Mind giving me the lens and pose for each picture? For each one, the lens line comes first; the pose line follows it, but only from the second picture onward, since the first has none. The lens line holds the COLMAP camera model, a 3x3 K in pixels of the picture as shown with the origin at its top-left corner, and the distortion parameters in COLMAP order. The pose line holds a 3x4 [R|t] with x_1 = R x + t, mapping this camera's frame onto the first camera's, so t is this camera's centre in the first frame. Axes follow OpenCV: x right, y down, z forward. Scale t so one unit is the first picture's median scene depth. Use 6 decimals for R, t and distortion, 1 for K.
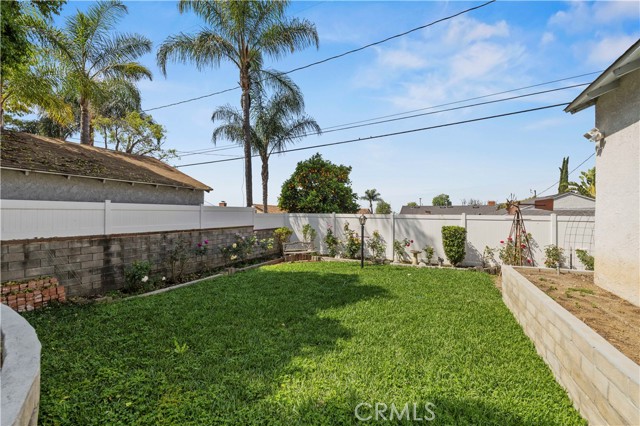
lens RADIAL K [[274.0, 0, 317.3], [0, 274.0, 212.1], [0, 0, 1]] dist [0.009047, 0.000327]
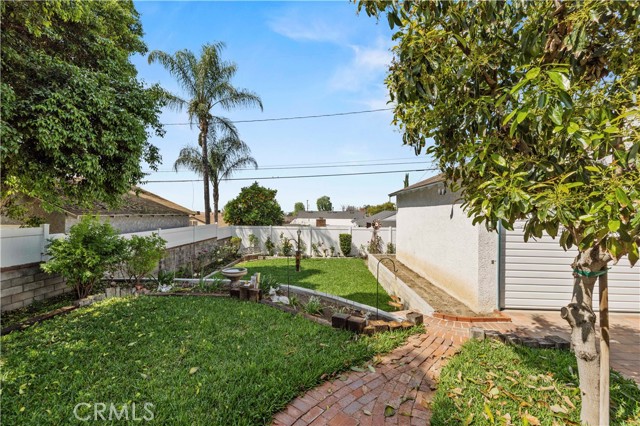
lens RADIAL K [[274.0, 0, 319.7], [0, 274.0, 212.6], [0, 0, 1]] dist [0.009047, 0.000327]
pose [[0.914839, -0.000139, 0.403819, -0.293316], [-0.003450, 0.999961, 0.008160, -0.080011], [-0.403805, -0.008858, 0.914802, -0.434759]]
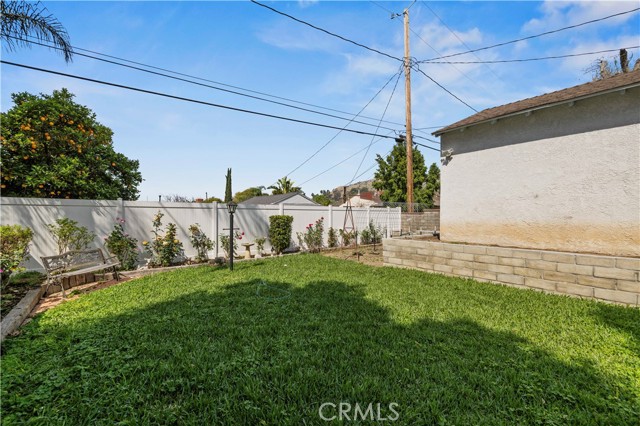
lens RADIAL K [[274.0, 0, 315.0], [0, 274.0, 214.6], [0, 0, 1]] dist [0.009047, 0.000327]
pose [[0.461917, -0.006945, 0.886896, -0.291623], [-0.002111, 0.999958, 0.008930, 0.031693], [-0.886921, -0.005997, 0.461883, 0.334896]]
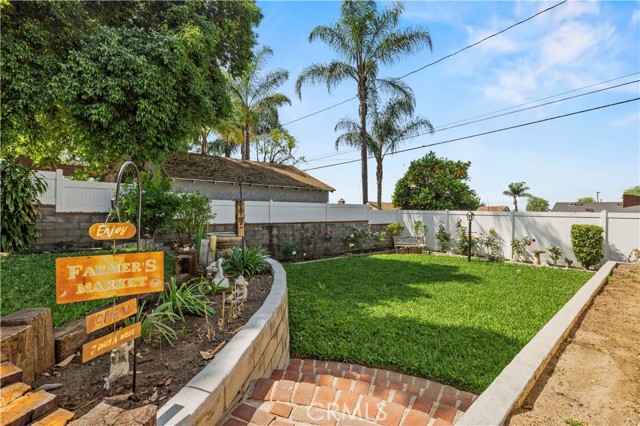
lens RADIAL K [[295.2, 0, 317.1], [0, 295.2, 213.1], [0, 0, 1]] dist [-0.003070, 0.000002]
pose [[0.916337, 0.009082, -0.400305, 0.059256], [-0.004868, 0.999922, 0.011543, 0.004780], [0.400378, -0.008629, 0.916309, -0.195847]]
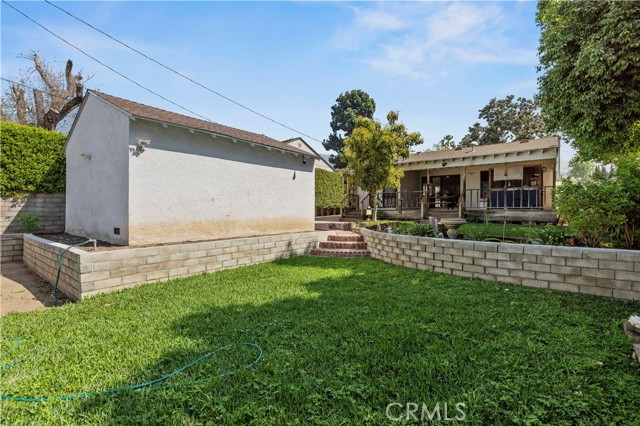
lens RADIAL K [[304.3, 0, 322.2], [0, 304.3, 209.8], [0, 0, 1]] dist [-0.001408, 0.000239]
pose [[-0.977020, -0.006555, 0.213047, -0.091478], [-0.008363, 0.999936, -0.007586, 0.029528], [-0.212984, -0.009193, -0.977012, 0.816244]]
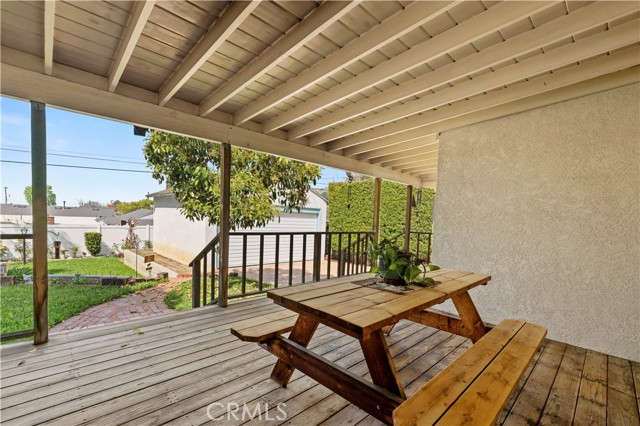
lens RADIAL K [[274.0, 0, 328.2], [0, 274.0, 237.7], [0, 0, 1]] dist [0.009047, 0.000327]
pose [[0.322625, -0.058299, 0.944730, -0.510302], [-0.041807, 0.996250, 0.075756, -0.084514], [-0.945603, -0.063937, 0.318978, -0.722990]]
